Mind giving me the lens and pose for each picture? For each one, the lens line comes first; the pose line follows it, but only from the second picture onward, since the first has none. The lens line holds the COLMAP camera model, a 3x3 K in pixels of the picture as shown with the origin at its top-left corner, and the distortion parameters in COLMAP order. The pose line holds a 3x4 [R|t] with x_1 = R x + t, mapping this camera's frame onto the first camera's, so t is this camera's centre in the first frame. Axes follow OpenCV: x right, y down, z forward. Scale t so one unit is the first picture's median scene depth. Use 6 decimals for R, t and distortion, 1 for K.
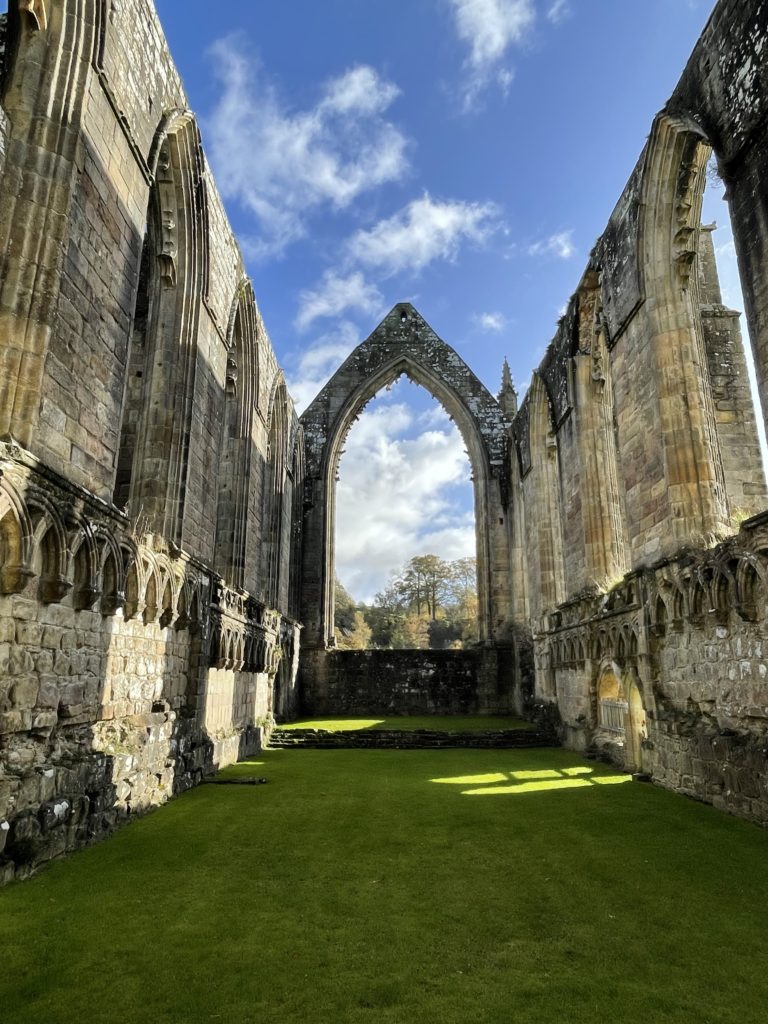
lens RADIAL K [[633.6, 0, 384.4], [0, 633.6, 515.4], [0, 0, 1]] dist [-0.004590, -0.004420]
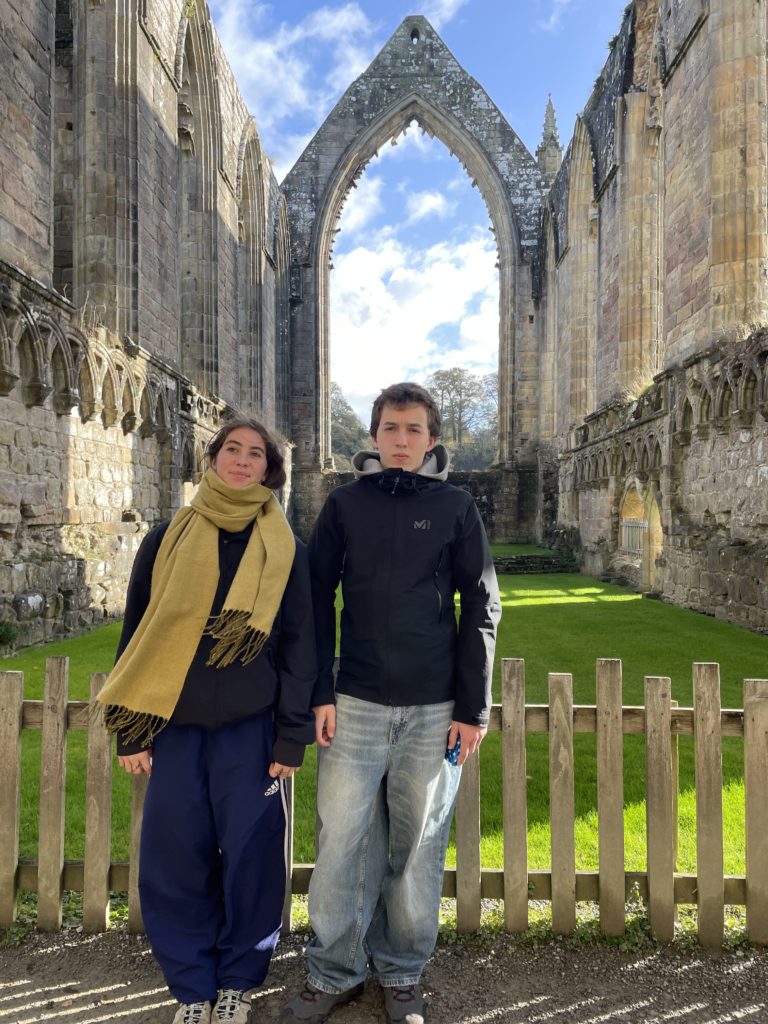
lens RADIAL K [[780.8, 0, 393.8], [0, 780.8, 522.4], [0, 0, 1]] dist [0.078725, -0.099375]
pose [[0.999784, -0.000445, -0.020759, 0.046748], [0.005587, 0.968660, 0.248326, 0.017800], [0.019998, -0.248389, 0.968454, -0.096993]]
